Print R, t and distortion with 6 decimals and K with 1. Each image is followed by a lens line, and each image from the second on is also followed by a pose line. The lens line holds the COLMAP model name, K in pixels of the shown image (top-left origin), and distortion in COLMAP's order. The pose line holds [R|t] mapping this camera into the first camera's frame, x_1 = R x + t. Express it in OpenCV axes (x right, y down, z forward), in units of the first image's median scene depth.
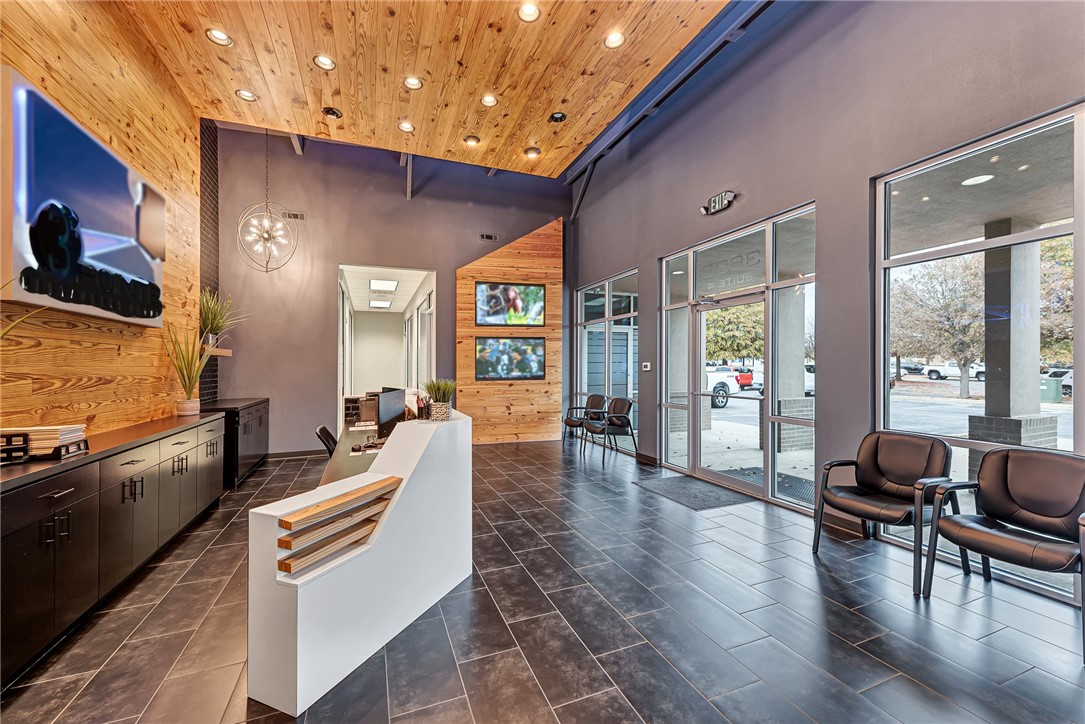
lens RADIAL K [[431.0, 0, 540.1], [0, 431.0, 366.0], [0, 0, 1]] dist [0.016896, -0.002238]
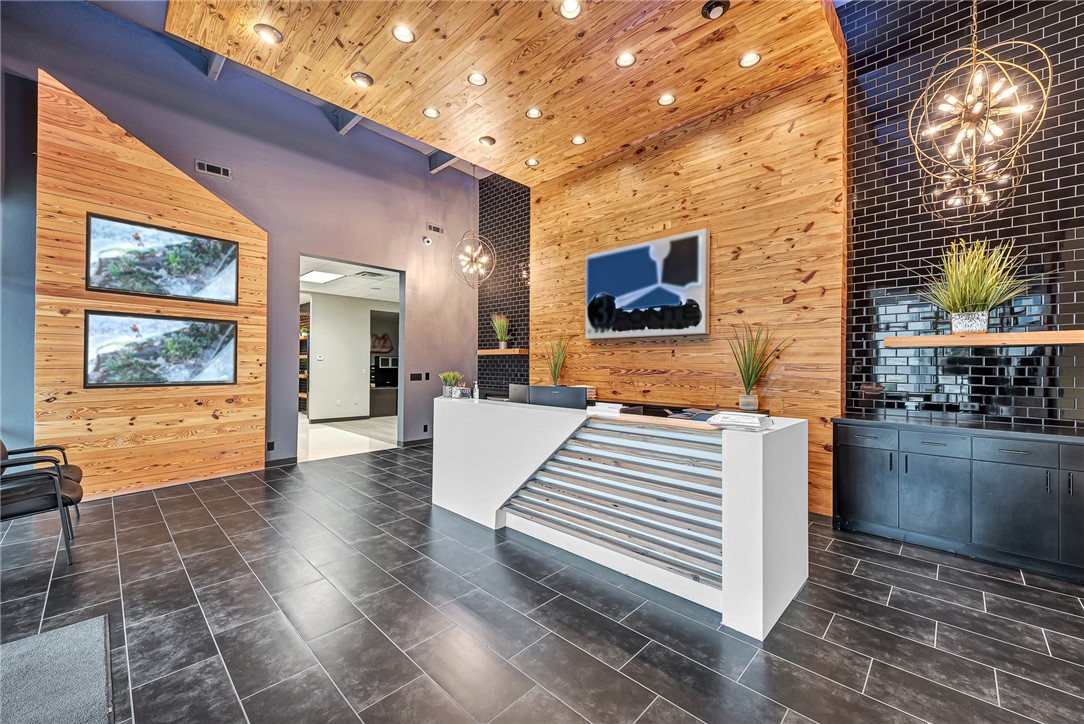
lens RADIAL K [[430.6, 0, 541.4], [0, 430.6, 356.0], [0, 0, 1]] dist [0.016896, -0.002238]
pose [[-0.914646, -0.013191, -0.404042, 0.090585], [-0.005878, 0.999796, -0.019335, 0.006372], [0.404214, -0.015310, -0.914536, 2.198620]]
